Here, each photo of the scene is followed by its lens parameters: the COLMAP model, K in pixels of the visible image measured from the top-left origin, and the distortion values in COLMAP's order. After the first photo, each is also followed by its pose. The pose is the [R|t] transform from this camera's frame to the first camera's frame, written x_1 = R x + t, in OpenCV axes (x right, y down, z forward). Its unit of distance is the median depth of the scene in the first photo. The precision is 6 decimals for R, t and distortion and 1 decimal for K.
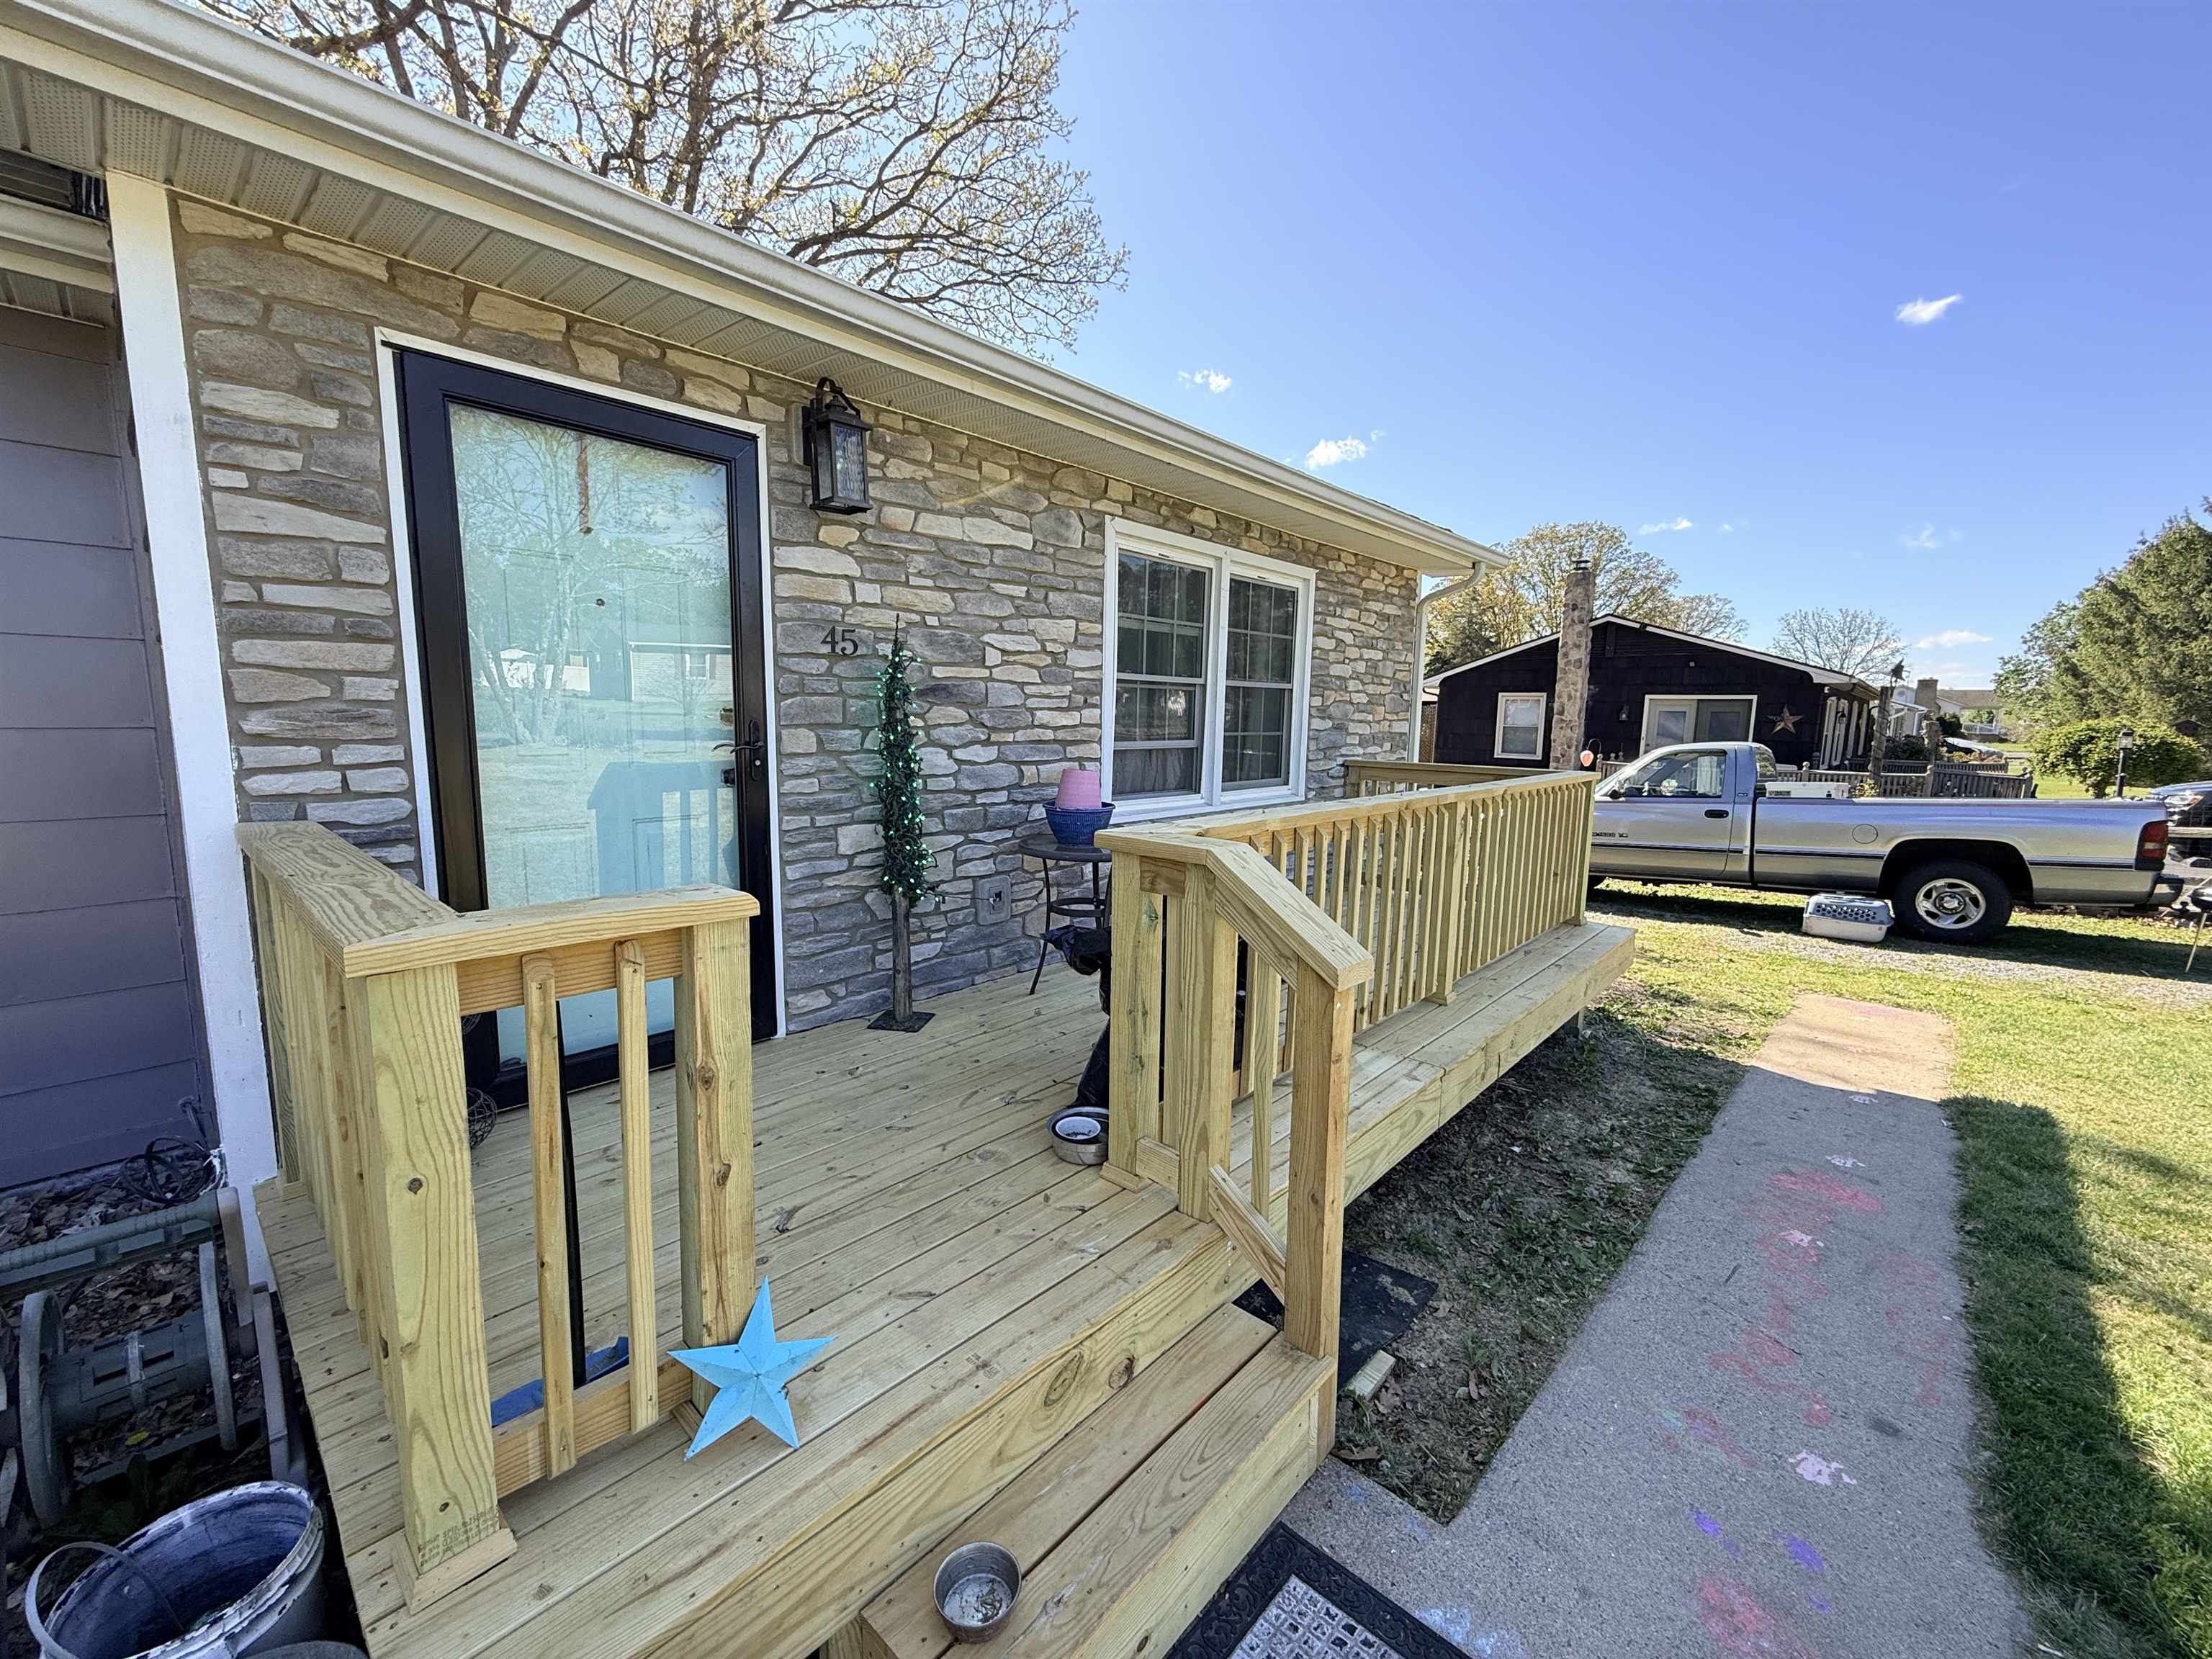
lens RADIAL K [[881.5, 0, 1105.5], [0, 881.5, 830.9], [0, 0, 1]] dist [0.000257, 0.000159]
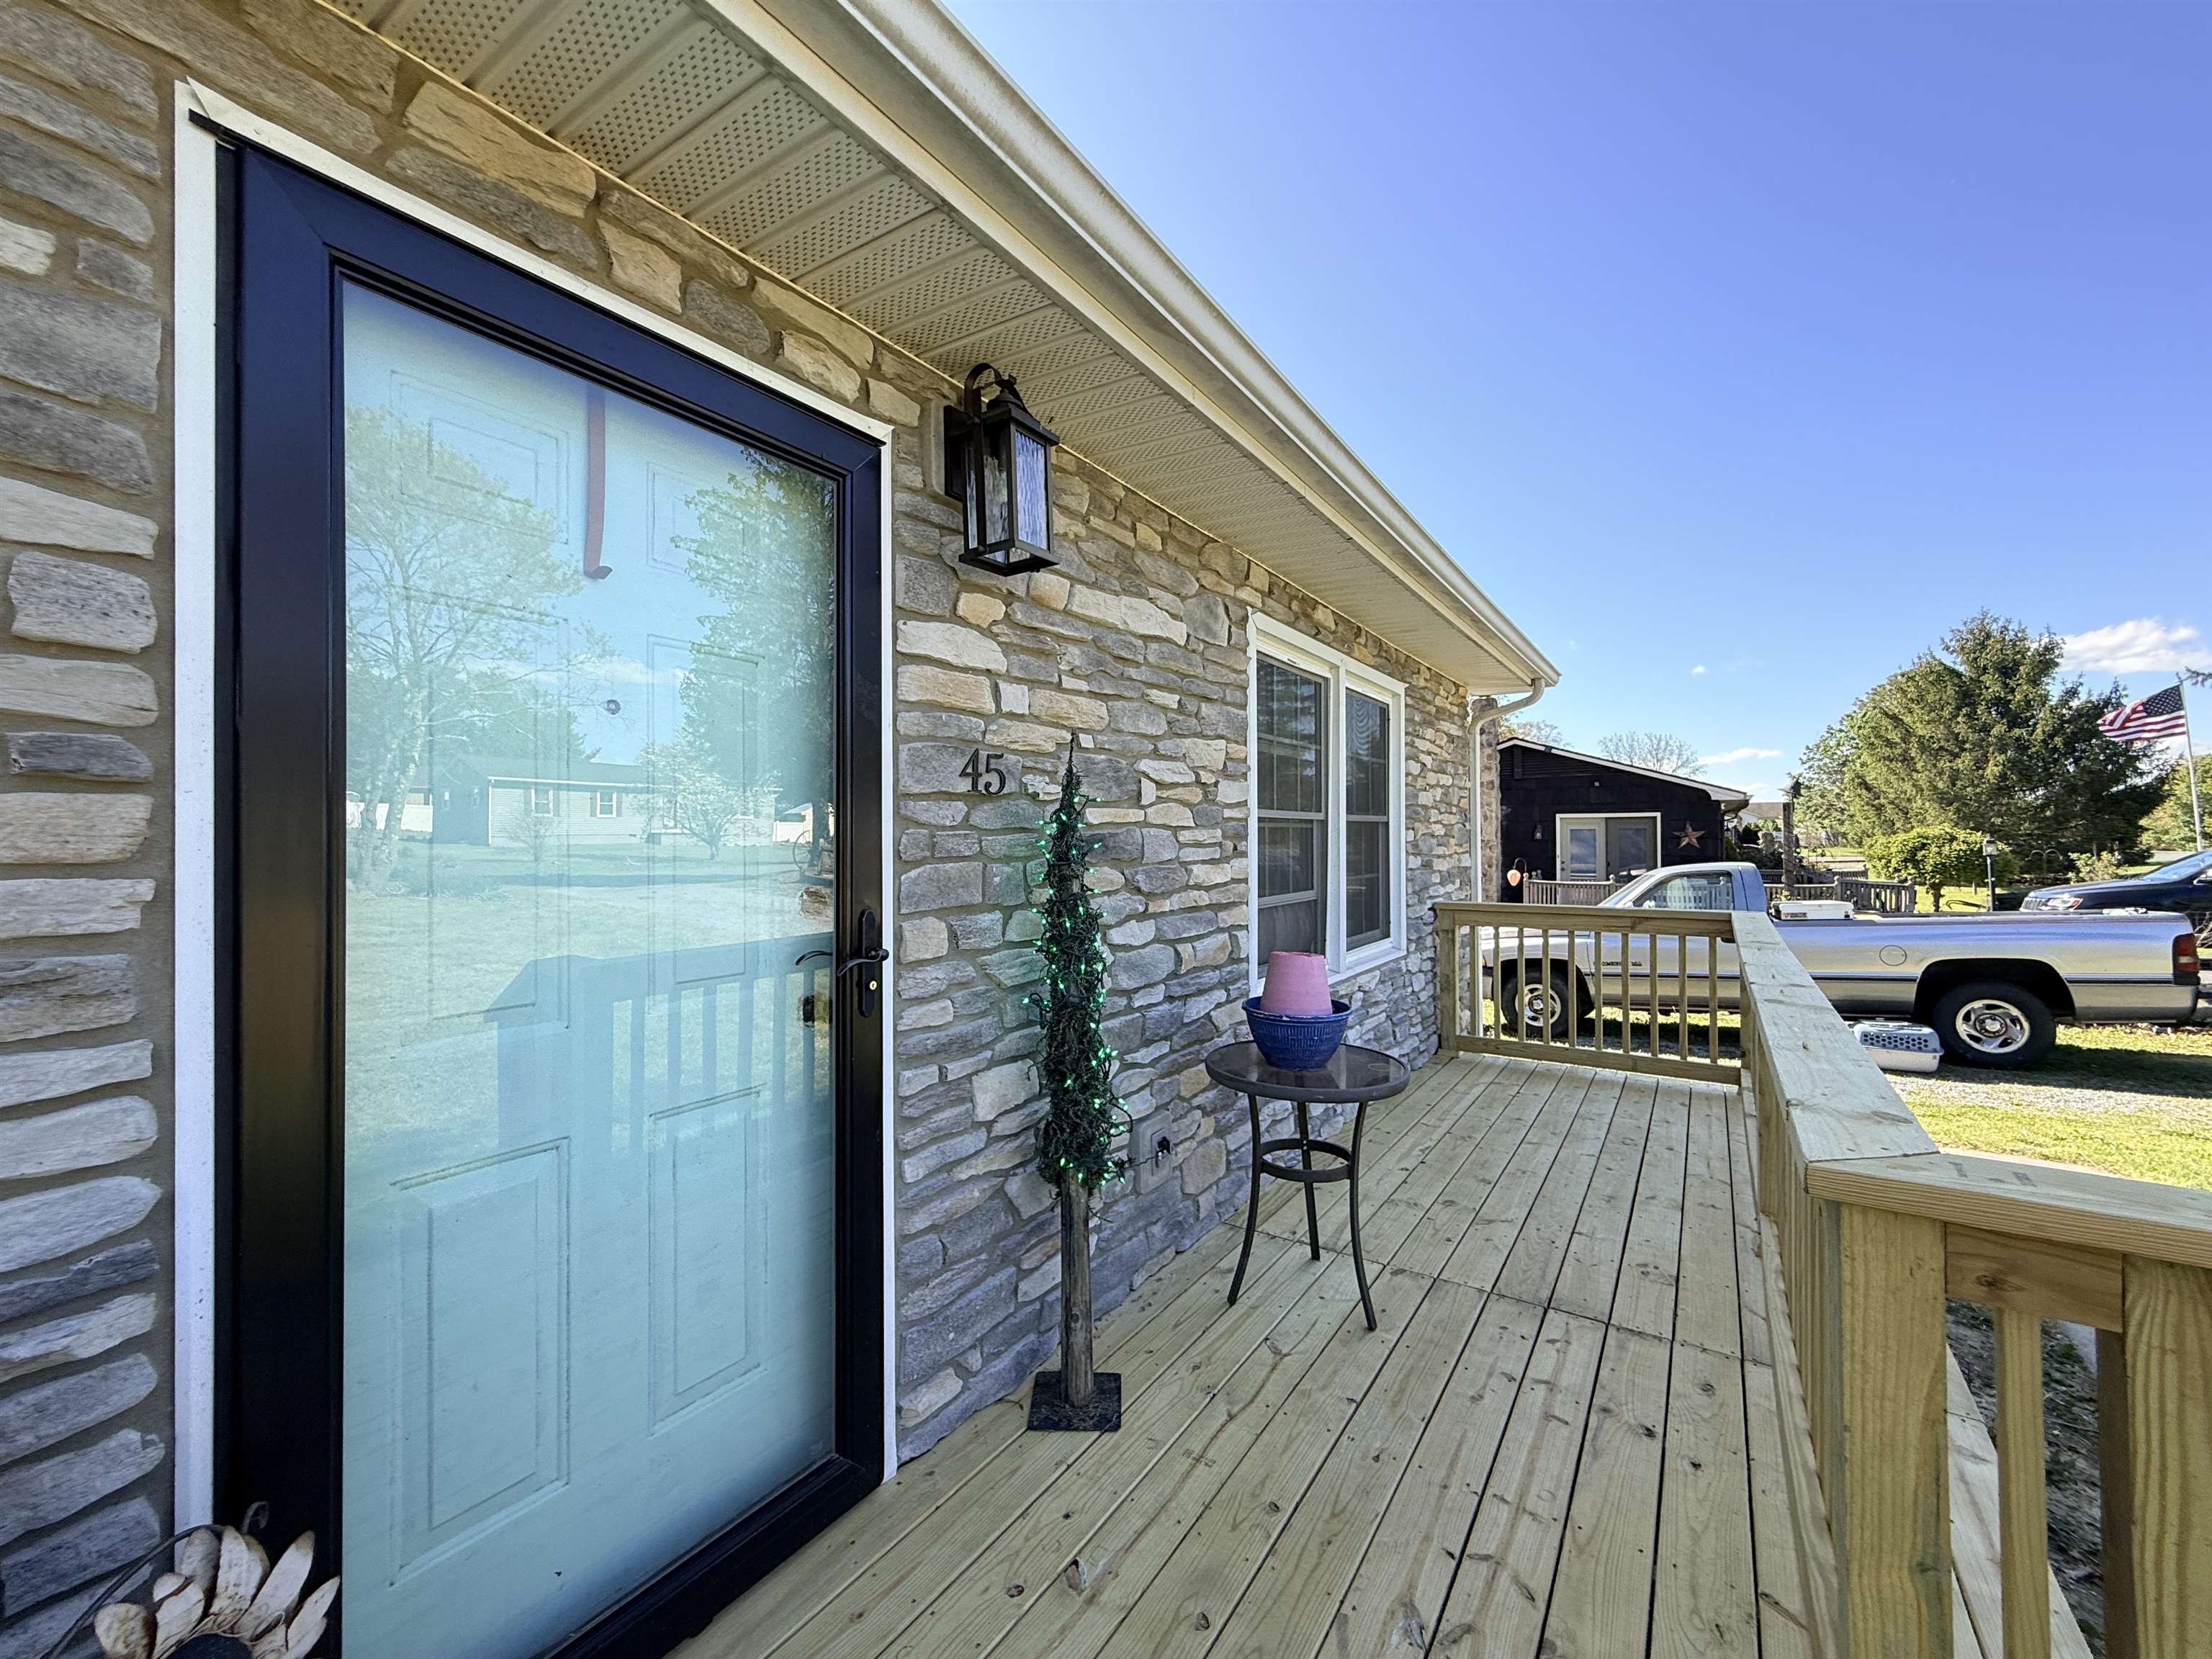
lens RADIAL K [[881.5, 0, 1105.8], [0, 881.5, 831.6], [0, 0, 1]] dist [0.000257, 0.000159]
pose [[0.990119, -0.022414, 0.138423, -0.269046], [0.041696, 0.989552, -0.138013, -0.075426], [-0.133884, 0.142421, 0.980710, 0.342651]]
